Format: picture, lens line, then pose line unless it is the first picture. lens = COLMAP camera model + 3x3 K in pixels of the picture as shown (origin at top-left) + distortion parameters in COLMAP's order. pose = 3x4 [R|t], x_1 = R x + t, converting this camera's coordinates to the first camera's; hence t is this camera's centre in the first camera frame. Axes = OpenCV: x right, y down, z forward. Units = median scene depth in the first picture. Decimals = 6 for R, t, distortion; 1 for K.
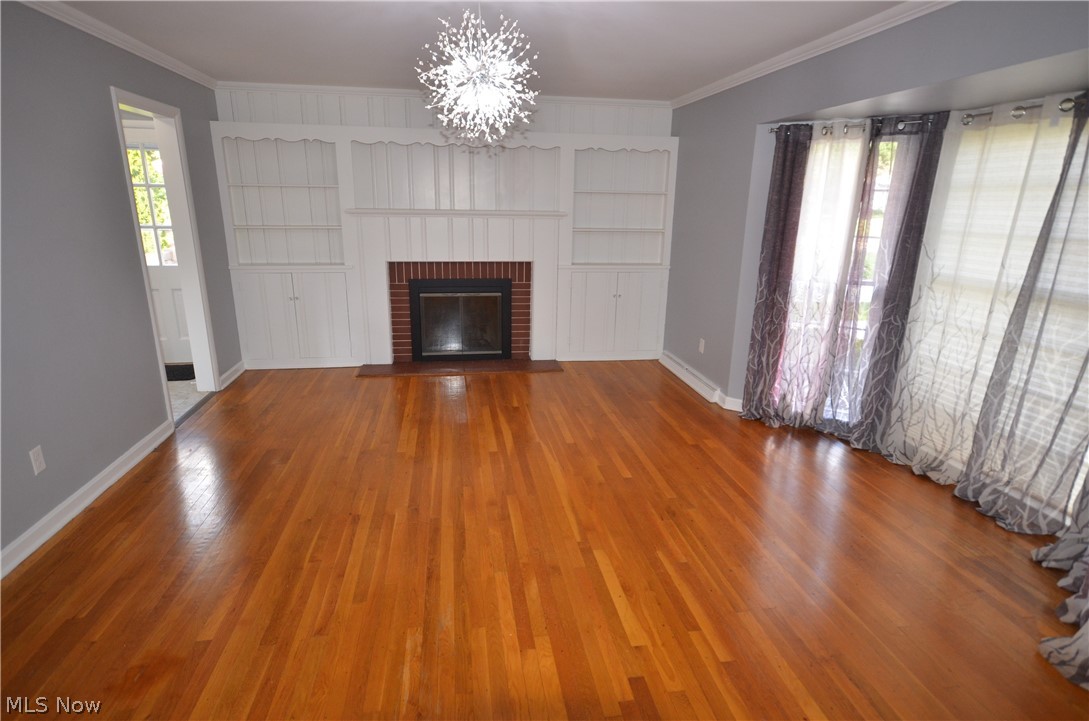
lens RADIAL K [[585.6, 0, 551.4], [0, 585.6, 364.1], [0, 0, 1]] dist [0.011311, 0.001257]
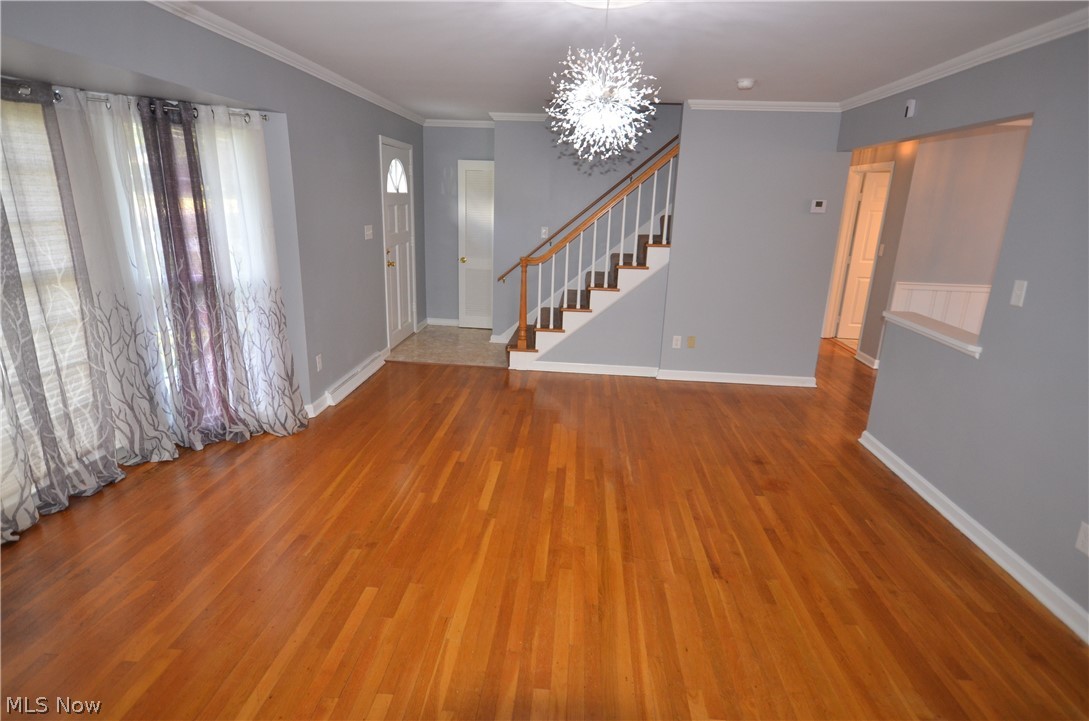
lens RADIAL K [[578.5, 0, 541.7], [0, 578.5, 362.5], [0, 0, 1]] dist [0.001546, 0.017243]
pose [[-0.970083, -0.111948, 0.215422, -0.162753], [0.017672, 0.852423, 0.522554, -0.345245], [-0.242129, 0.510728, -0.824943, 1.165925]]
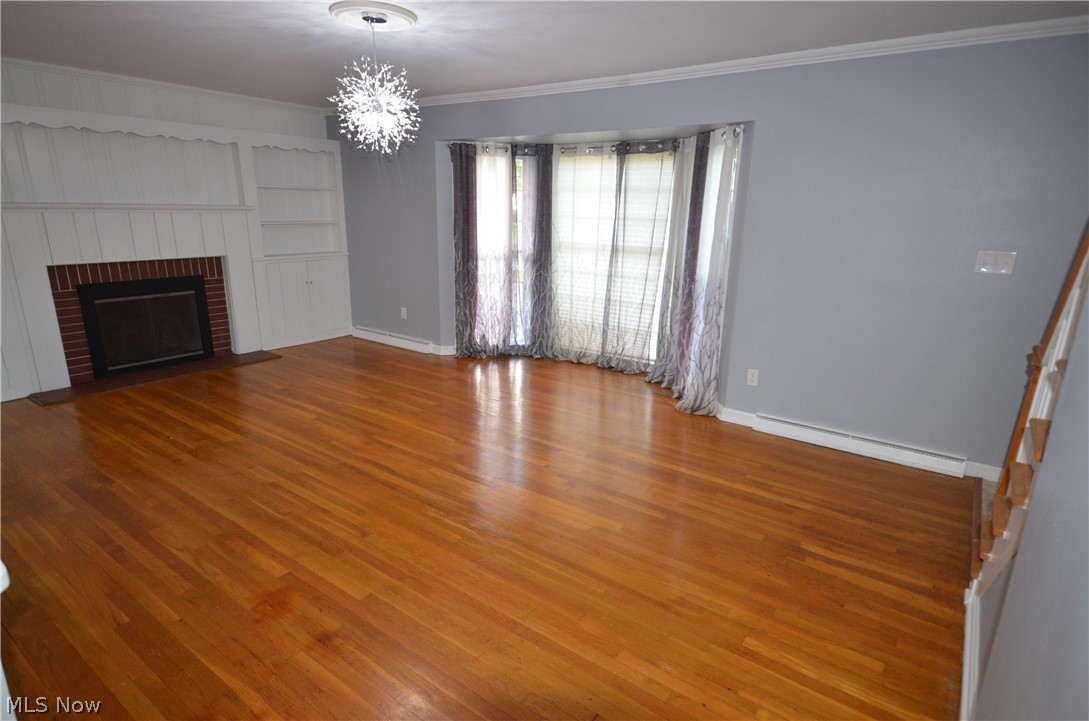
lens RADIAL K [[578.5, 0, 541.7], [0, 578.5, 362.5], [0, 0, 1]] dist [0.001546, 0.017243]
pose [[0.709769, -0.191492, 0.677907, -0.479817], [0.184665, 0.979267, 0.083274, 0.028694], [-0.679799, 0.066080, 0.730416, -0.111826]]
